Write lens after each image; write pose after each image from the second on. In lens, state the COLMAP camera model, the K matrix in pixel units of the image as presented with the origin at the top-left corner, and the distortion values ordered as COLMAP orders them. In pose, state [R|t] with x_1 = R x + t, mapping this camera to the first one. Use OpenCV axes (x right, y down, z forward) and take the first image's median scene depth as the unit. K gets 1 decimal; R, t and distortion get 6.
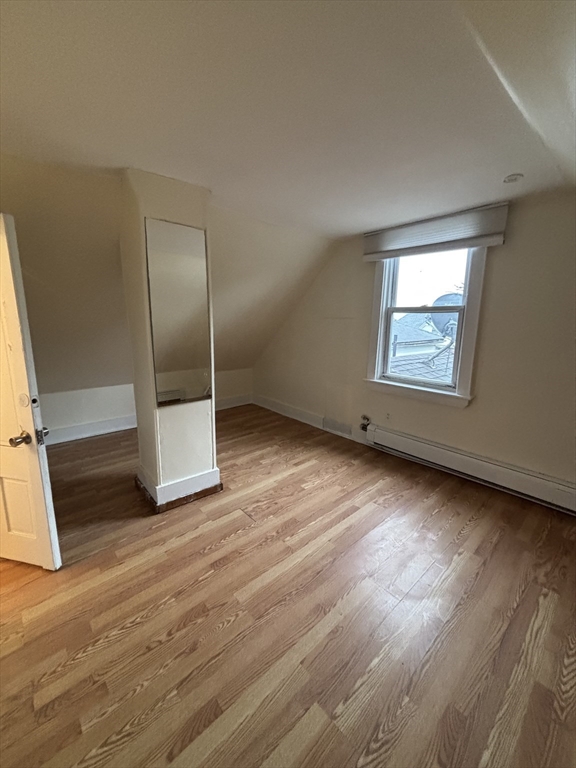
lens RADIAL K [[313.7, 0, 289.3], [0, 313.7, 382.4], [0, 0, 1]] dist [-0.003845, 0.000355]
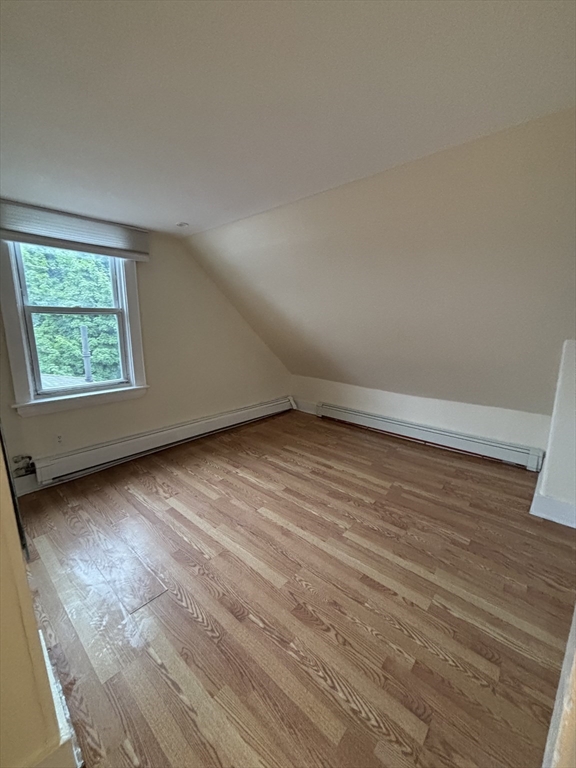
lens RADIAL K [[313.7, 0, 289.3], [0, 313.7, 382.4], [0, 0, 1]] dist [-0.003845, 0.000355]
pose [[-0.114374, -0.205662, 0.971916, -0.822254], [0.190995, 0.955533, 0.224672, -0.163447], [-0.974905, 0.211328, -0.070007, 0.694710]]
